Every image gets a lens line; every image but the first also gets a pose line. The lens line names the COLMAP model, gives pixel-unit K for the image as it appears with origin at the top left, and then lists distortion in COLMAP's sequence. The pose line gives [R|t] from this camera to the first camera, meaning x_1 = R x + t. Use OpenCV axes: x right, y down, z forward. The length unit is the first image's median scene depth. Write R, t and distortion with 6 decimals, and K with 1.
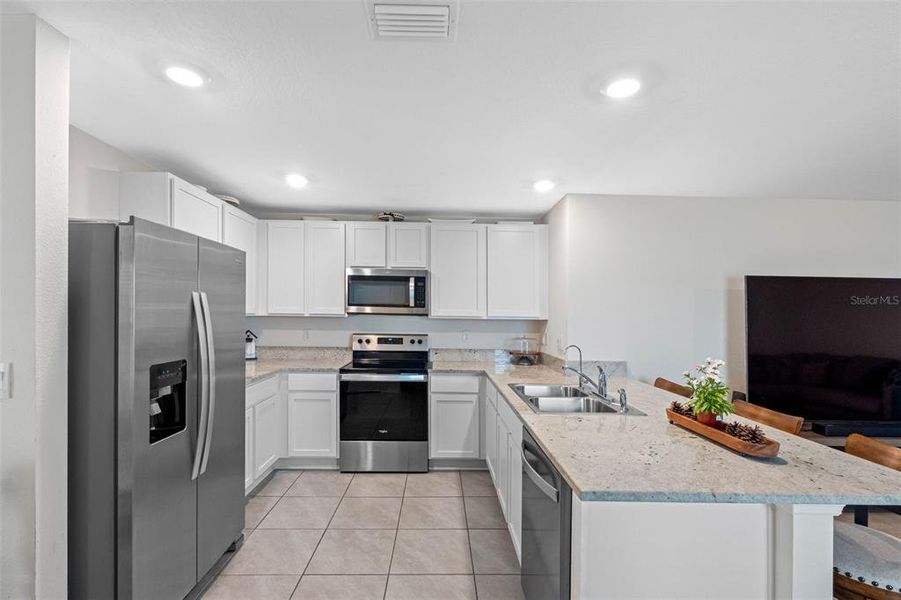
lens RADIAL K [[403.5, 0, 457.6], [0, 403.5, 314.8], [0, 0, 1]] dist [-0.003551, -0.000146]
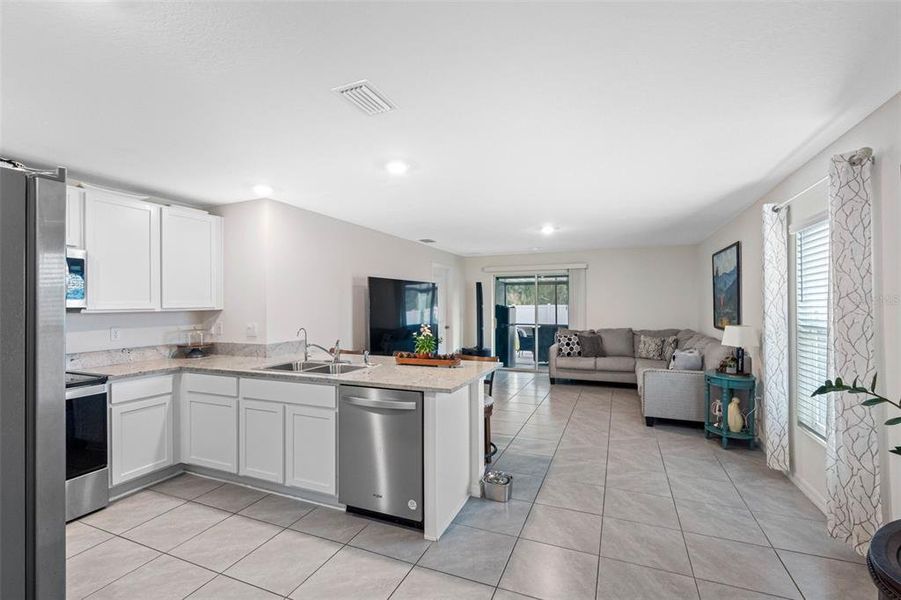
lens RADIAL K [[403.5, 0, 455.4], [0, 403.5, 300.4], [0, 0, 1]] dist [-0.003551, -0.000146]
pose [[0.404527, -0.018338, 0.914342, -0.514213], [0.014825, 0.999799, 0.013492, -0.017038], [-0.914406, 0.008097, 0.404717, 0.044478]]
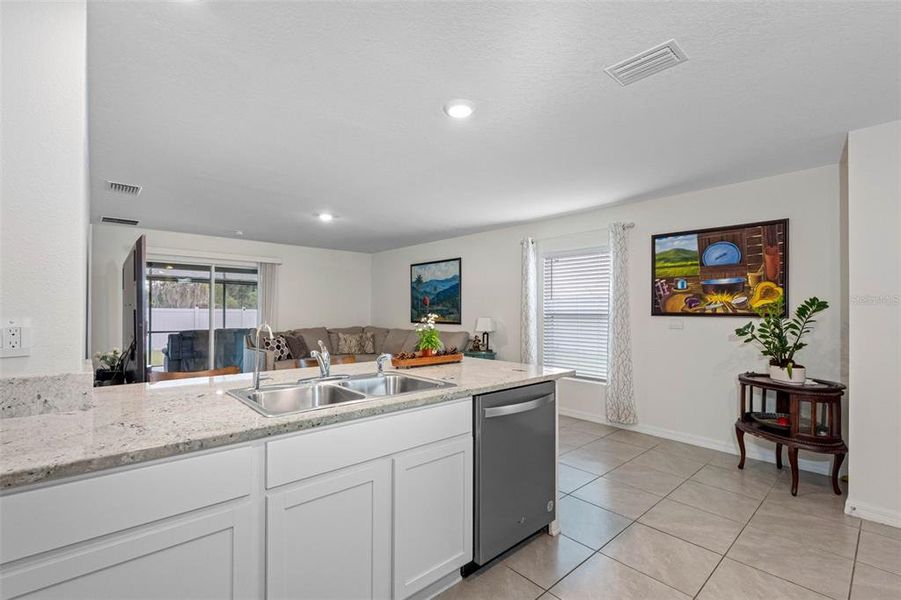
lens RADIAL K [[403.5, 0, 446.4], [0, 403.5, 298.6], [0, 0, 1]] dist [-0.003551, -0.000146]
pose [[-0.634896, -0.005024, 0.772581, -0.305061], [-0.018817, 0.999783, -0.008962, 0.023837], [-0.772368, -0.020227, -0.634853, 0.912703]]
